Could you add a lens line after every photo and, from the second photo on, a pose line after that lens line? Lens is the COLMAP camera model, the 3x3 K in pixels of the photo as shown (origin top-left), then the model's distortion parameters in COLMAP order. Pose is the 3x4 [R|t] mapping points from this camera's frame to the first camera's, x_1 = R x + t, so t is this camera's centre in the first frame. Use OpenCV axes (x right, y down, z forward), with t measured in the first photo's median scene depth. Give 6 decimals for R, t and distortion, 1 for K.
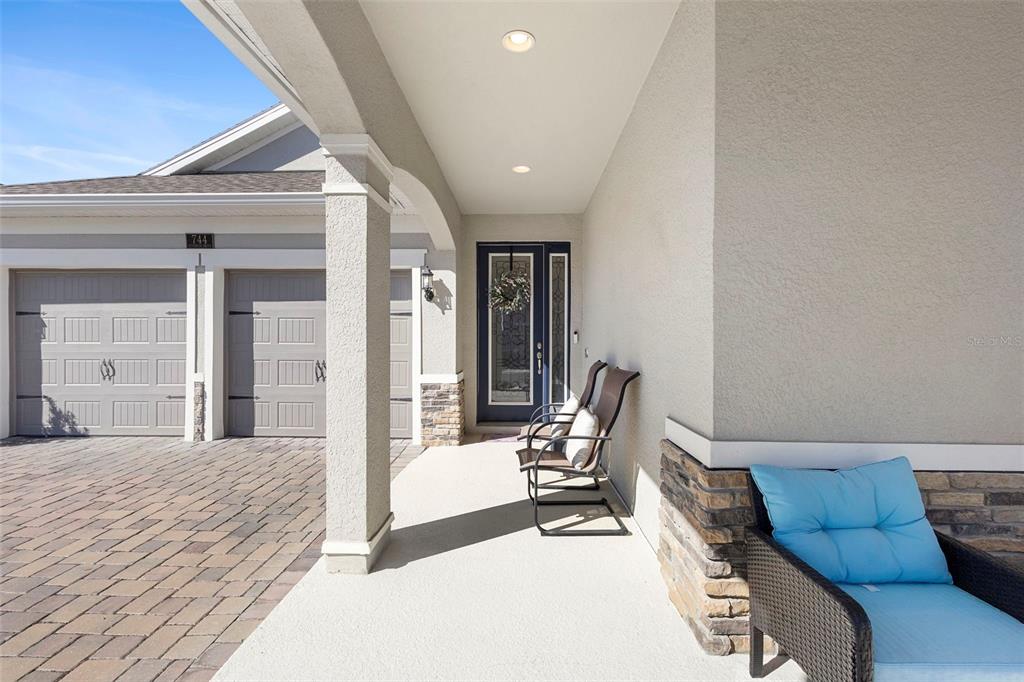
lens RADIAL K [[470.7, 0, 507.4], [0, 470.7, 345.8], [0, 0, 1]] dist [0.010166, -0.001617]
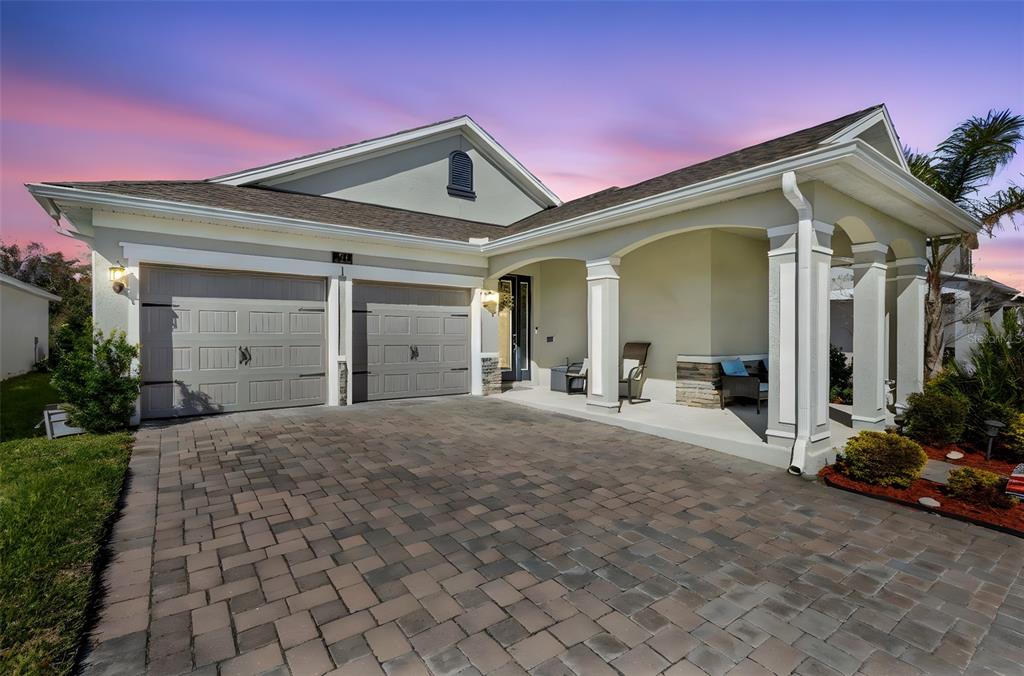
lens RADIAL K [[460.1, 0, 514.9], [0, 460.1, 333.7], [0, 0, 1]] dist [0.000287, 0.000023]
pose [[0.788535, 0.003923, 0.614978, -1.039194], [0.004125, 0.999923, -0.011667, 0.013232], [-0.614976, 0.011736, 0.788458, -0.333735]]
